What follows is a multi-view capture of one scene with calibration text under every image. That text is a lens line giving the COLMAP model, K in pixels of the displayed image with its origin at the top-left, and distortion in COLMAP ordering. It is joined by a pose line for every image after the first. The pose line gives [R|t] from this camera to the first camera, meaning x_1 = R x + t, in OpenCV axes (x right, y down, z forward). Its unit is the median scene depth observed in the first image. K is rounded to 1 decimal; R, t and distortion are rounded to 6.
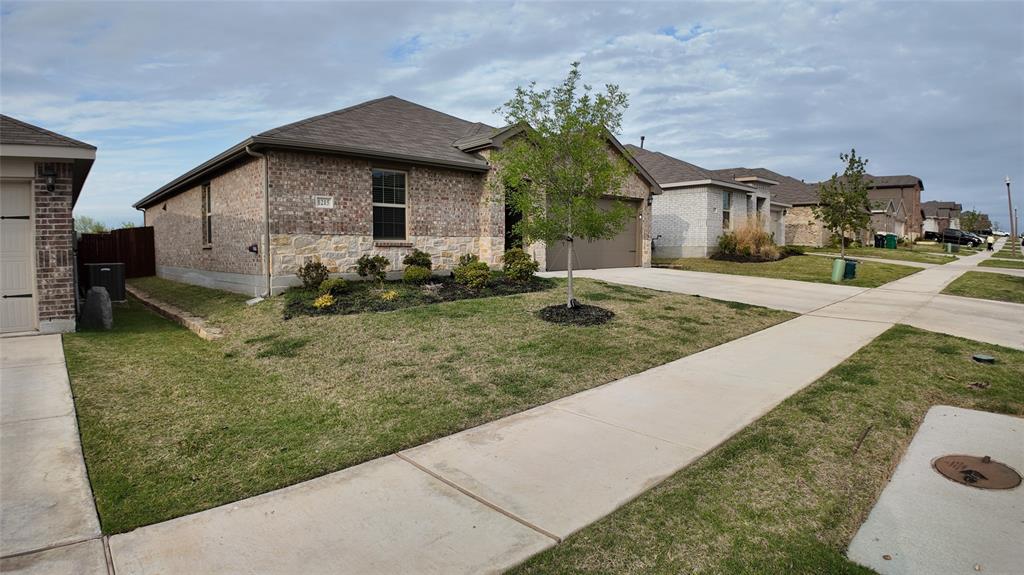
lens RADIAL K [[535.3, 0, 512.0], [0, 535.3, 287.5], [0, 0, 1]] dist [-0.116418, -0.000278]
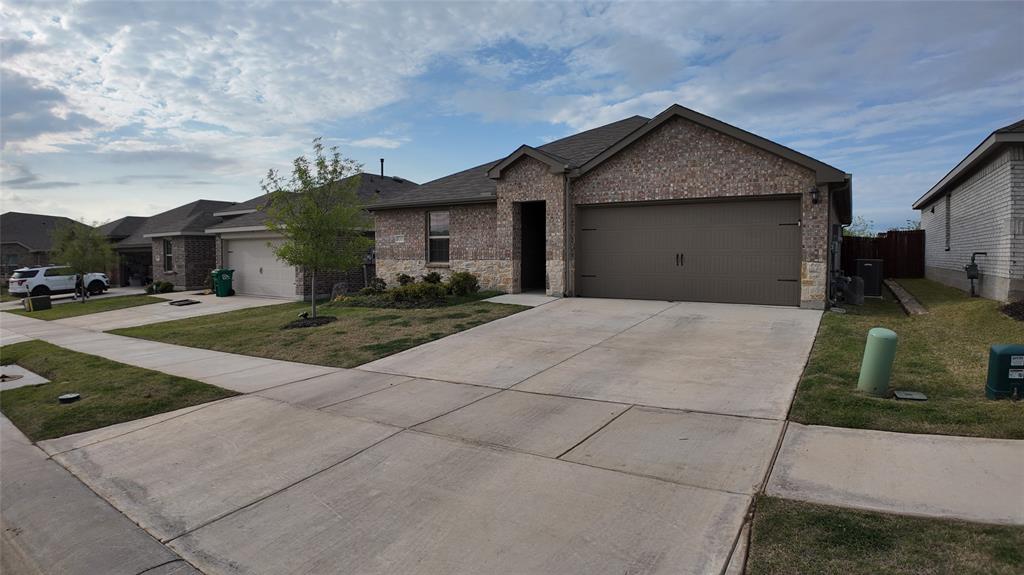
lens RADIAL K [[555.4, 0, 511.1], [0, 555.4, 293.3], [0, 0, 1]] dist [-0.123759, 0.001728]
pose [[0.219743, 0.070994, -0.972971, 1.057823], [-0.069157, 0.995973, 0.057054, -0.092555], [0.973104, 0.054751, 0.223767, 0.765553]]
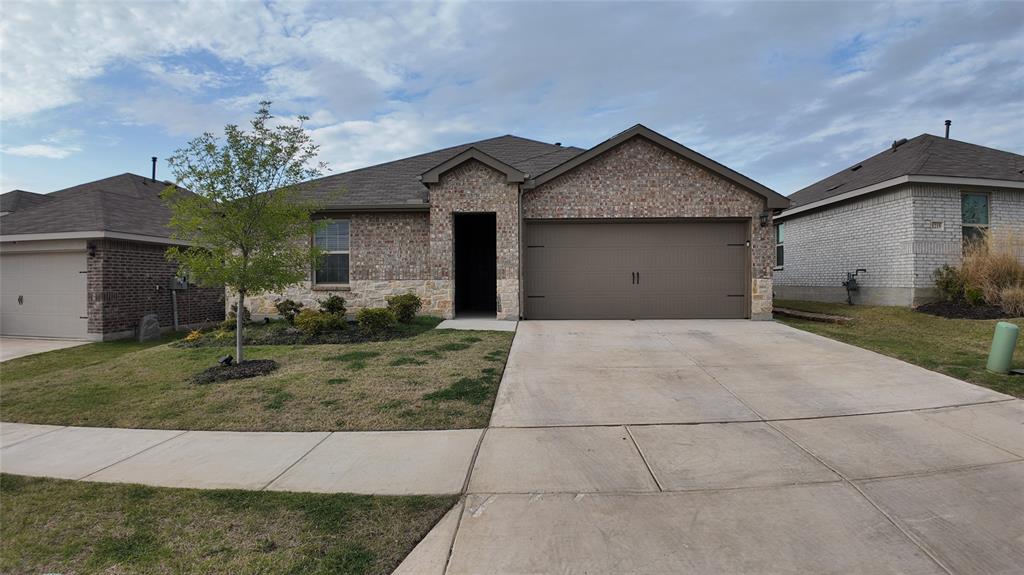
lens RADIAL K [[555.4, 0, 511.1], [0, 555.4, 293.3], [0, 0, 1]] dist [-0.123759, 0.001728]
pose [[0.690789, 0.014787, -0.722905, 0.734256], [-0.050200, 0.998359, -0.027548, -0.051864], [0.721312, 0.055320, 0.690398, 0.435815]]
